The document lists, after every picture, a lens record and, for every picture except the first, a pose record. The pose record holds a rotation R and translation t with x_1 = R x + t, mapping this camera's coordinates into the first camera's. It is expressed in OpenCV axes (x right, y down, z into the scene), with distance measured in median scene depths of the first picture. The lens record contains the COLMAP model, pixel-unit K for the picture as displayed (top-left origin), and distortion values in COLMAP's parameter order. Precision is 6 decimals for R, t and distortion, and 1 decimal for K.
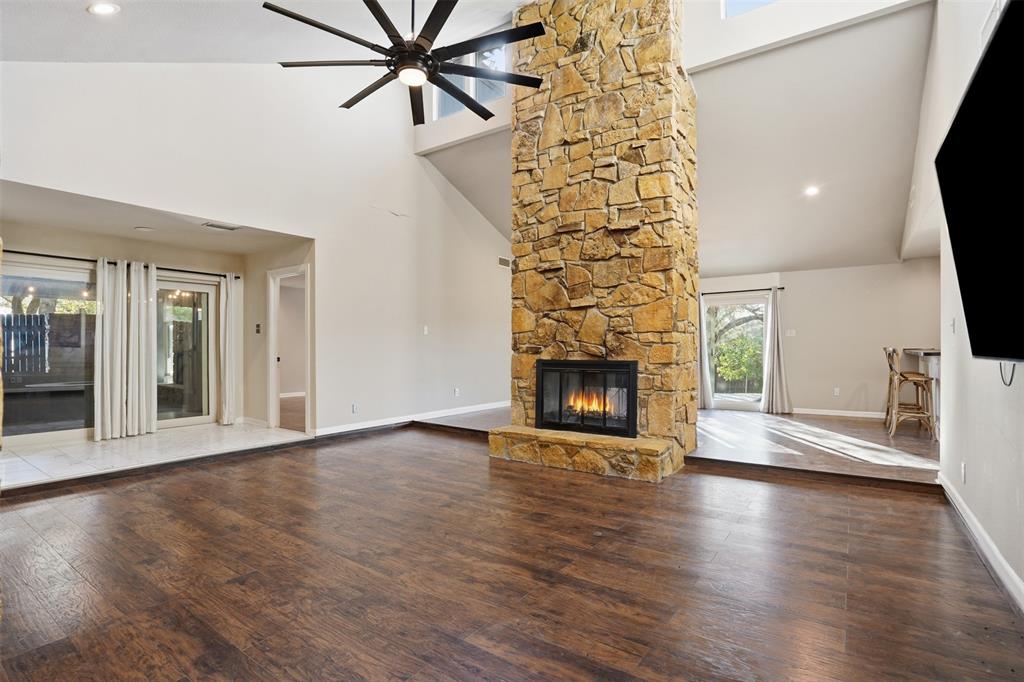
lens RADIAL K [[485.8, 0, 510.6], [0, 485.8, 346.6], [0, 0, 1]] dist [-0.034971, 0.006559]
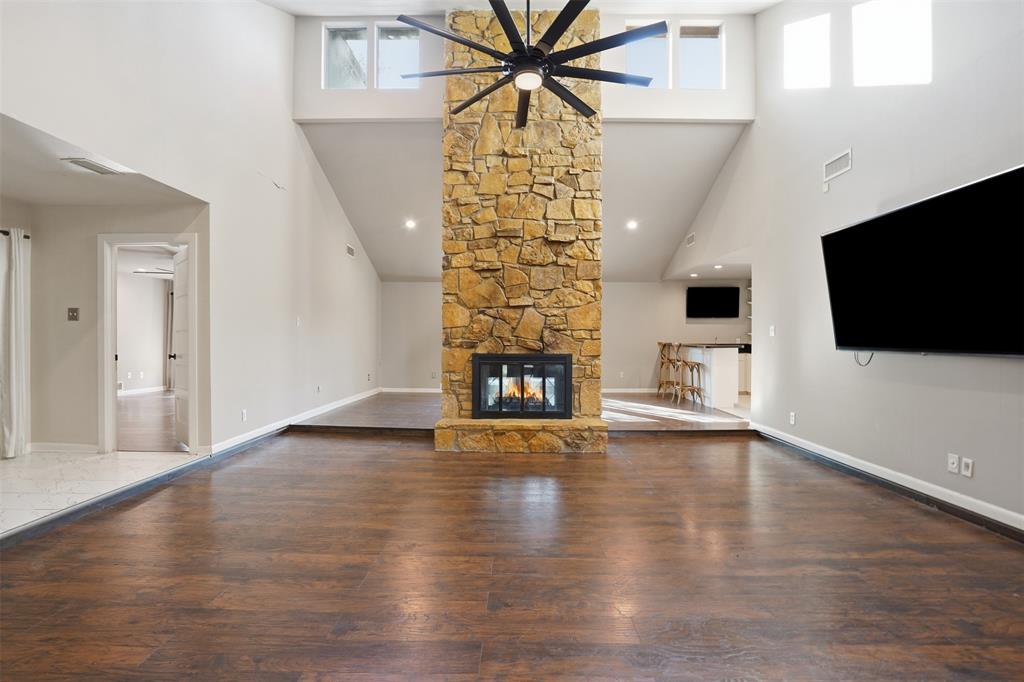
lens RADIAL K [[485.8, 0, 464.9], [0, 485.8, 338.8], [0, 0, 1]] dist [-0.034971, 0.006559]
pose [[0.835706, 0.003997, 0.549162, -0.577657], [-0.005335, 0.999985, 0.000839, -0.006850], [-0.549151, -0.003631, 0.835715, 0.141303]]
